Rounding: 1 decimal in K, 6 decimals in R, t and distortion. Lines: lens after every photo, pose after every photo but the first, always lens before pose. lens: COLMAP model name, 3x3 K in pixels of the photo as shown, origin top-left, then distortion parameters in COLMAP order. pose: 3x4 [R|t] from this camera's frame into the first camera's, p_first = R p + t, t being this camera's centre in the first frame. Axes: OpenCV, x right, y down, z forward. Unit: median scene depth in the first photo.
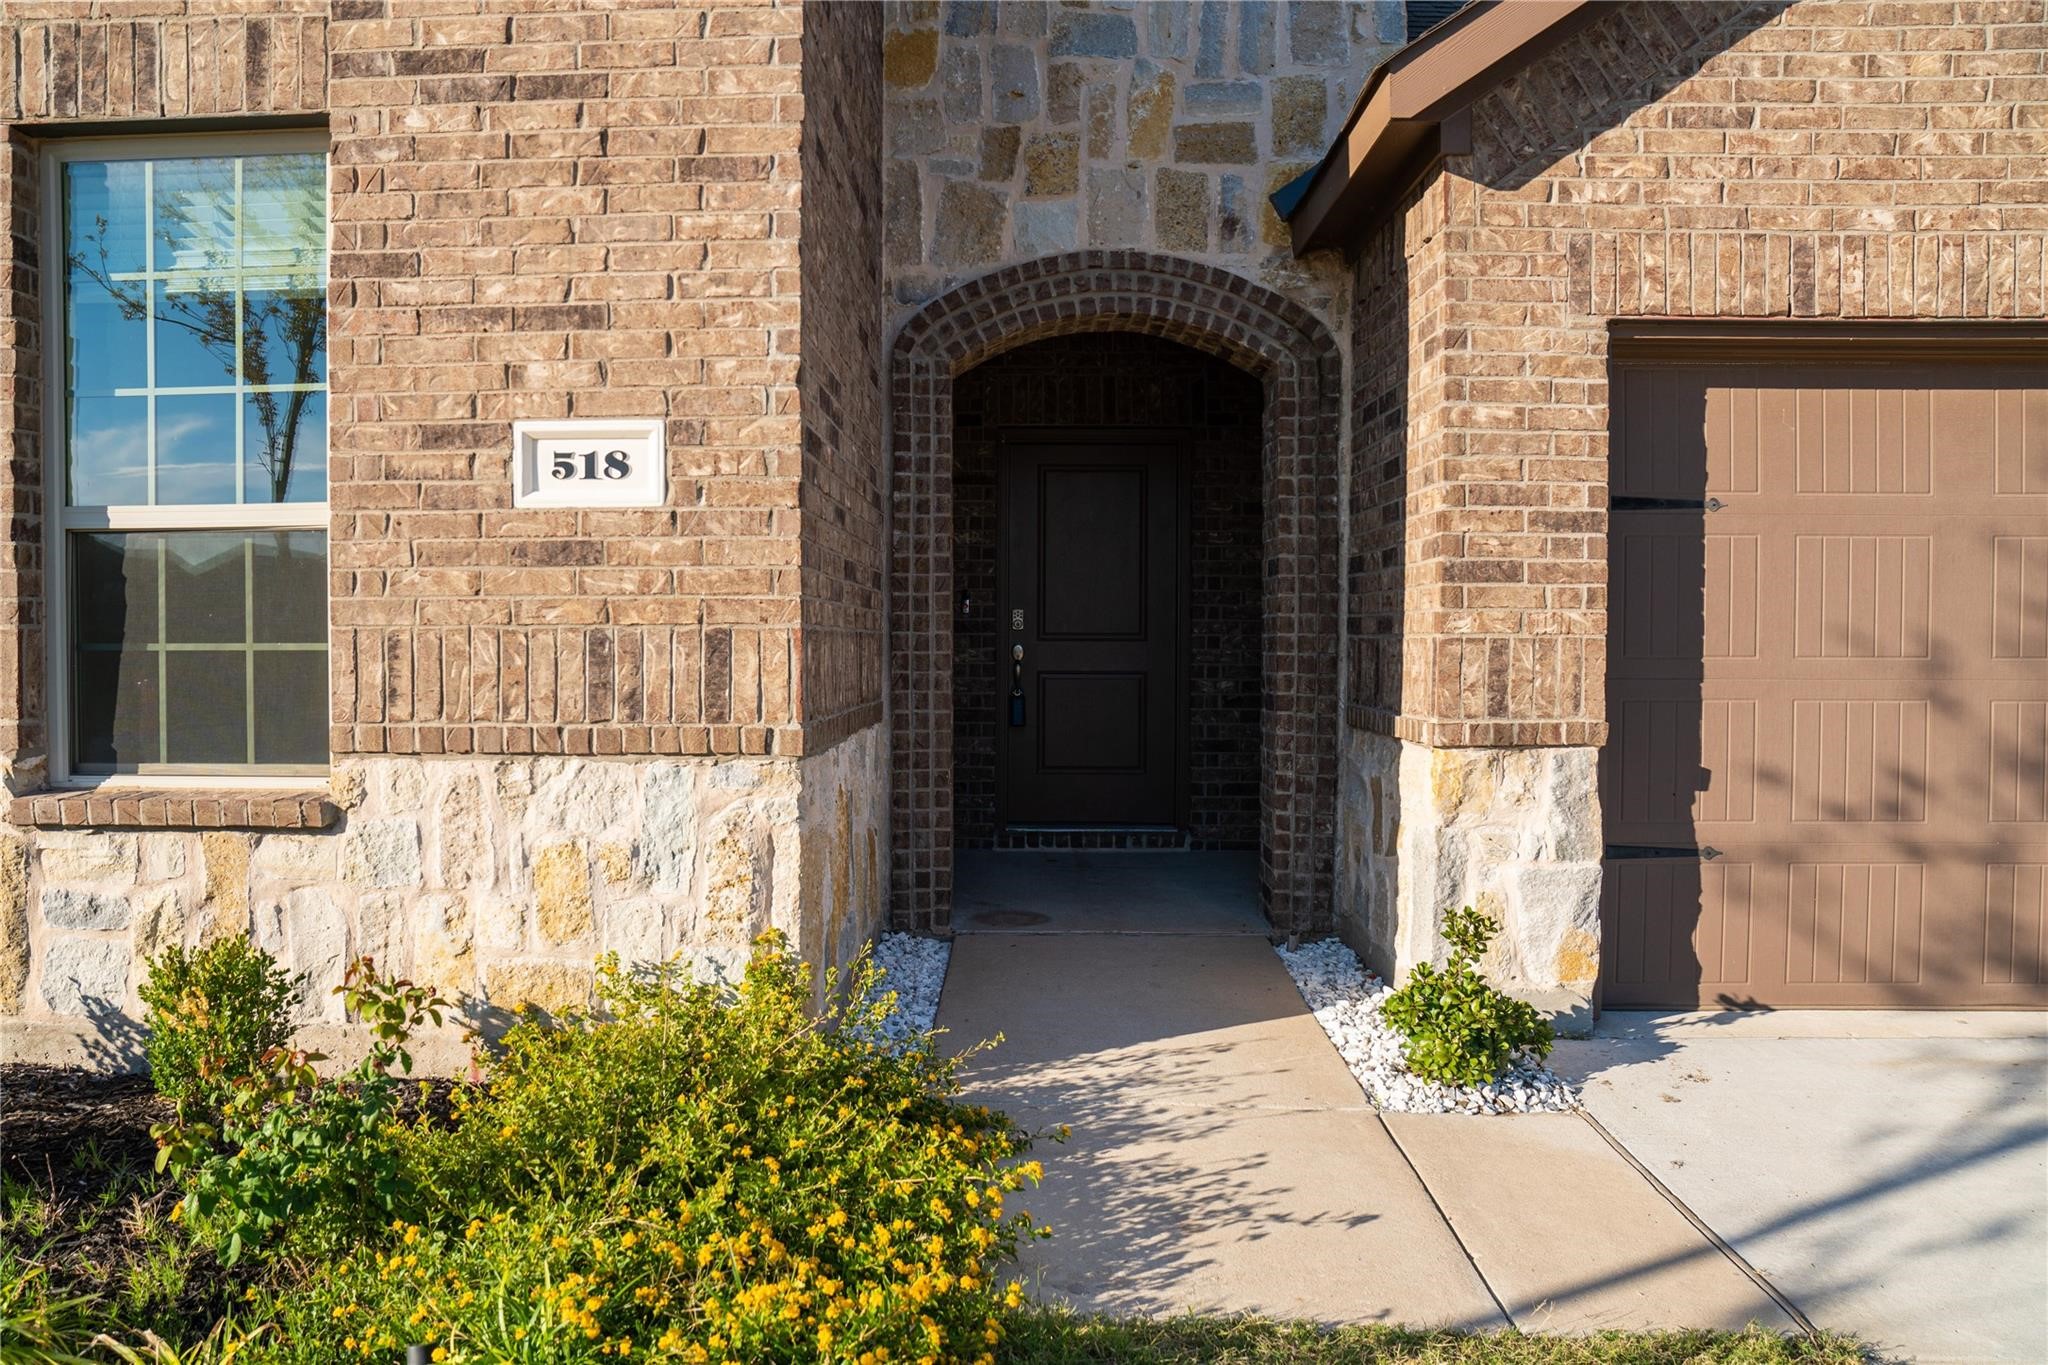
lens RADIAL K [[1446.7, 0, 1001.3], [0, 1446.7, 705.0], [0, 0, 1]] dist [-0.121006, 0.103721]
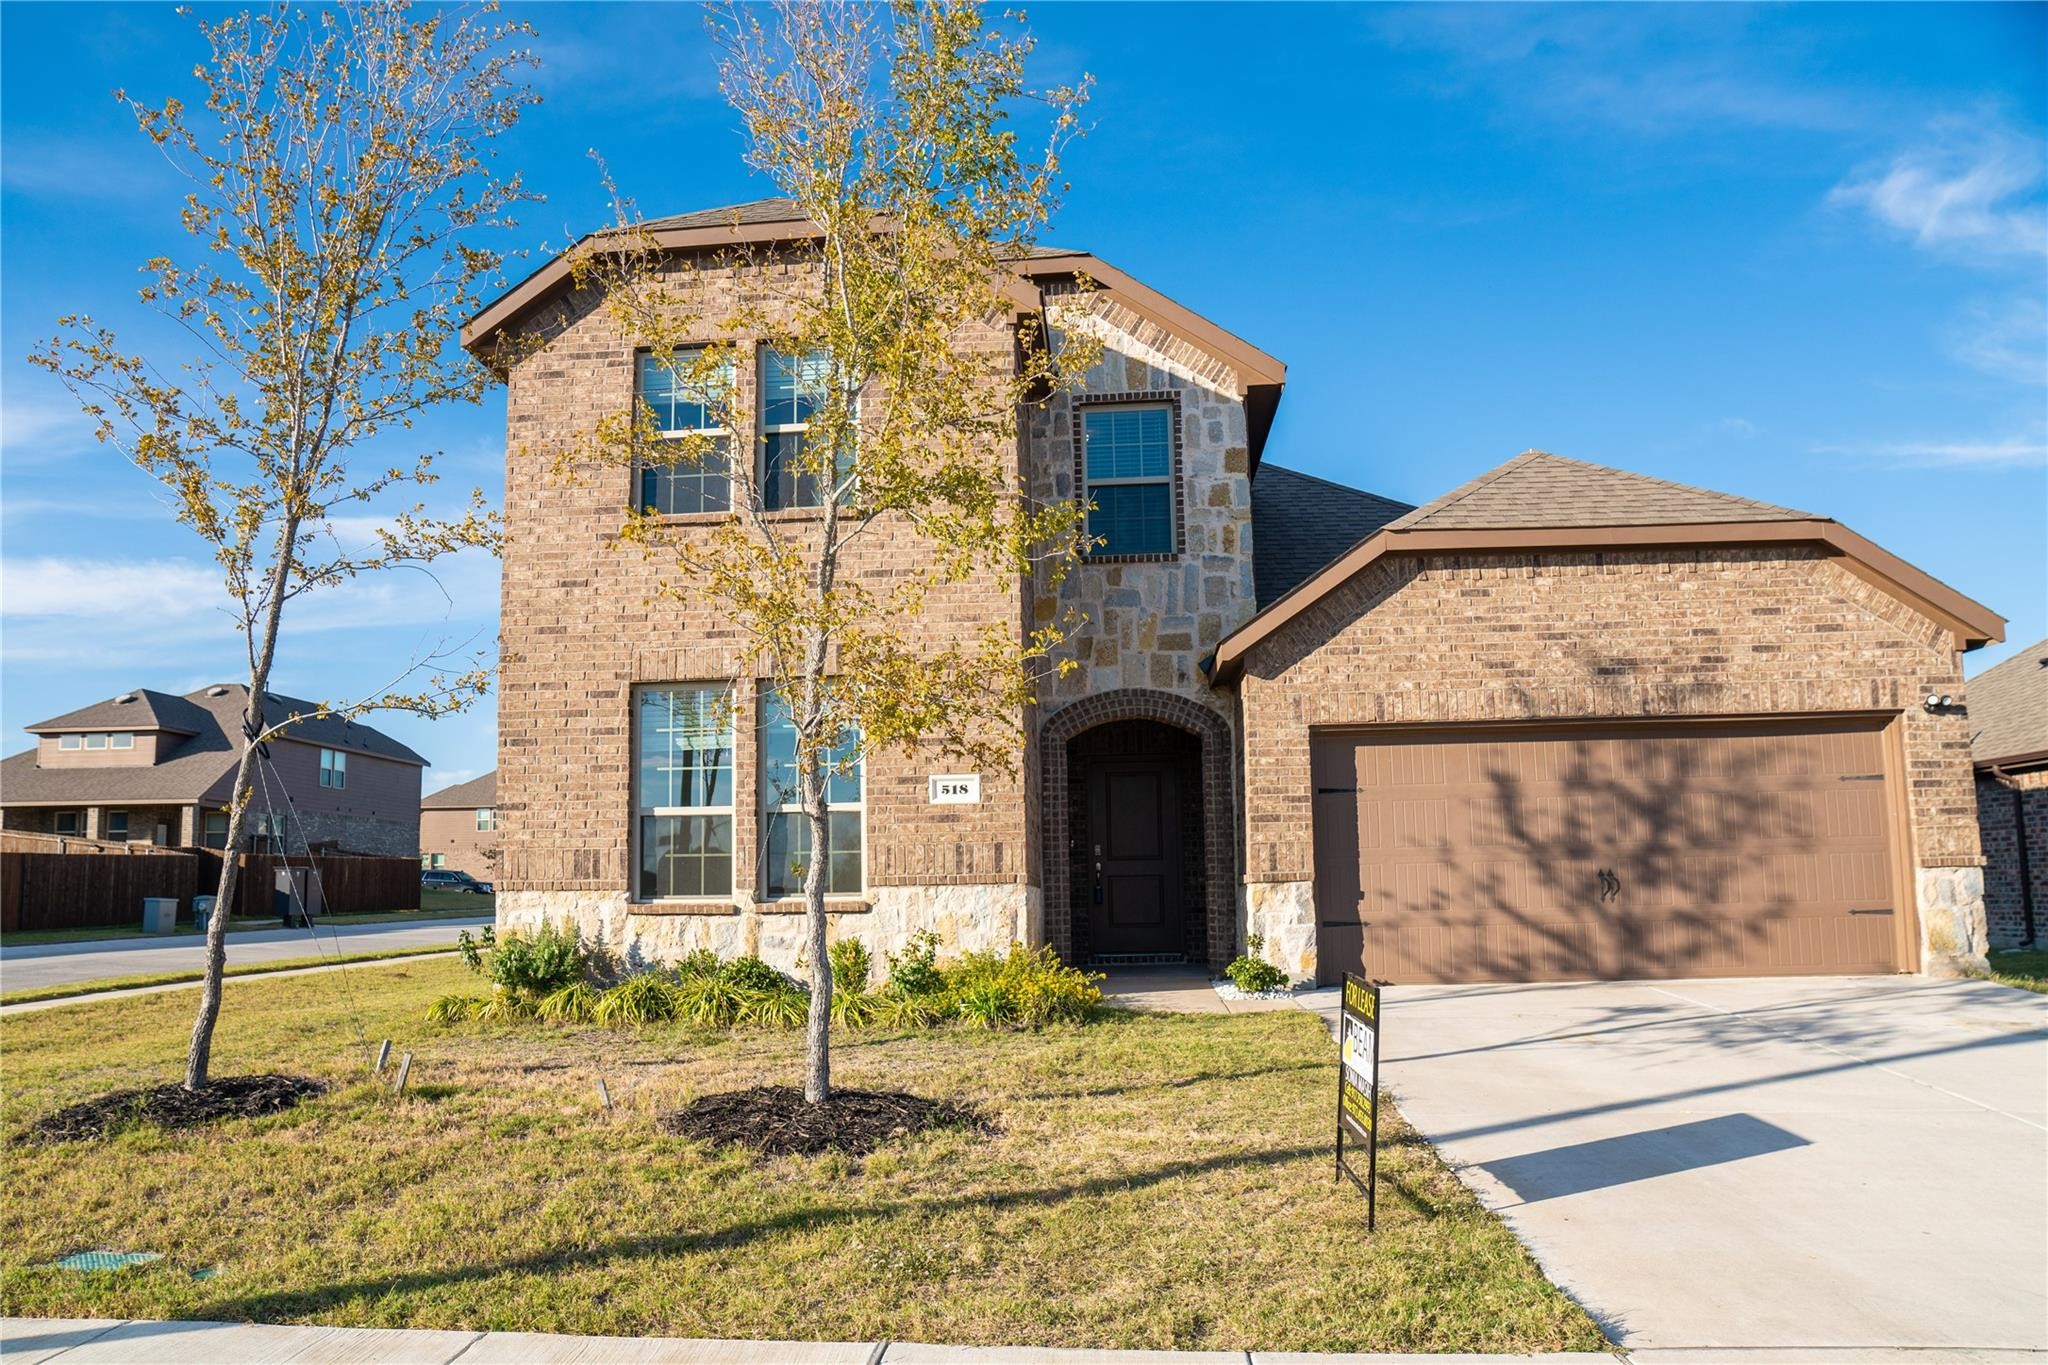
lens RADIAL K [[1446.7, 0, 1001.3], [0, 1446.7, 705.0], [0, 0, 1]] dist [-0.121006, 0.103721]
pose [[0.998257, -0.024440, -0.053713, -0.016056], [0.014131, 0.982727, -0.184521, 0.195774], [0.057295, 0.183440, 0.981360, -1.782520]]
